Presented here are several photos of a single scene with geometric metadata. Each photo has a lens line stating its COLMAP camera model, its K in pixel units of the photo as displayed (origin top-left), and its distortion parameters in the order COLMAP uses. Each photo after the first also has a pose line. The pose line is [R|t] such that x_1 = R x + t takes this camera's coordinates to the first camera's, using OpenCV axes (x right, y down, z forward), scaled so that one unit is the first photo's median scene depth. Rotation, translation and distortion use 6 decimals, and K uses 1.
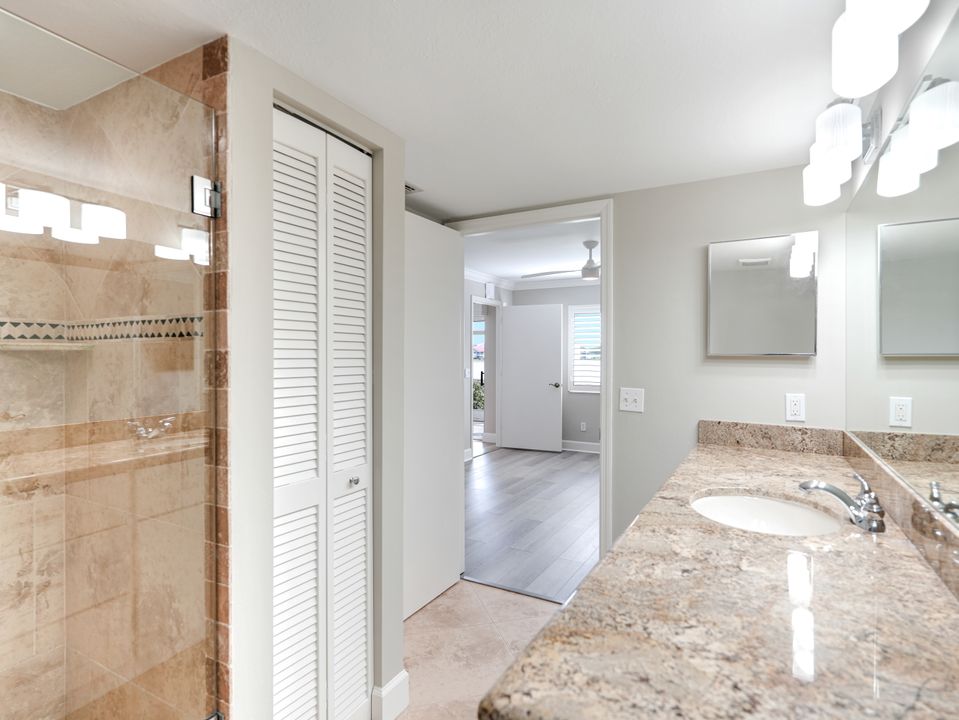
lens RADIAL K [[491.8, 0, 478.0], [0, 491.8, 350.2], [0, 0, 1]] dist [-0.000258, 0.000400]
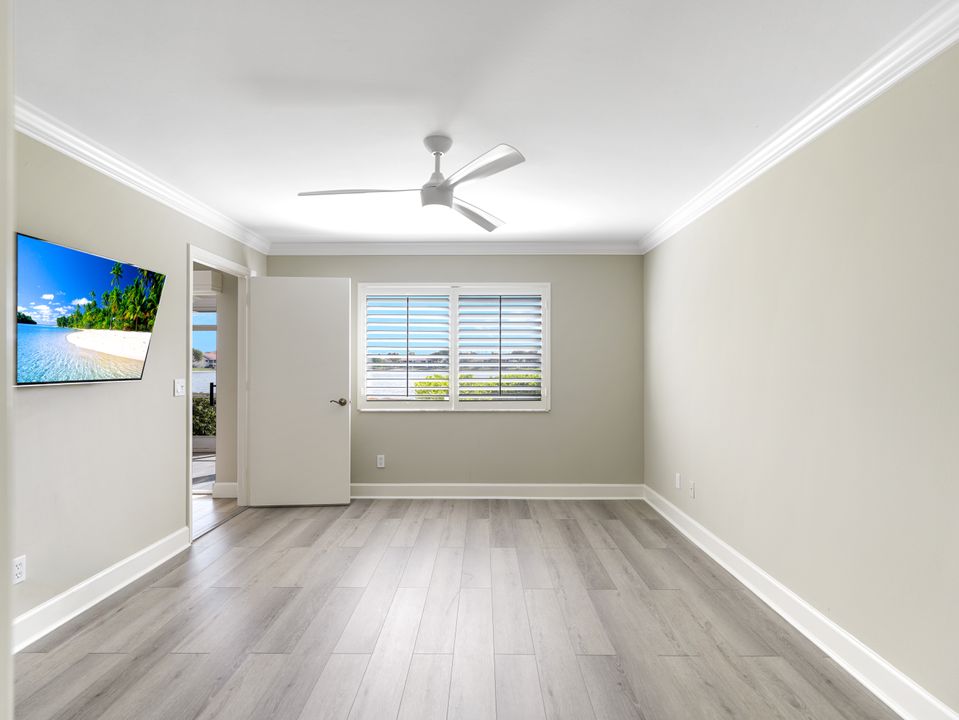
lens RADIAL K [[491.8, 0, 478.0], [0, 491.8, 350.2], [0, 0, 1]] dist [-0.000258, 0.000400]
pose [[0.877541, 0.000305, 0.479501, 0.005607], [0.004287, 0.999955, -0.008483, 0.011105], [-0.479482, 0.009500, 0.877500, 0.341968]]
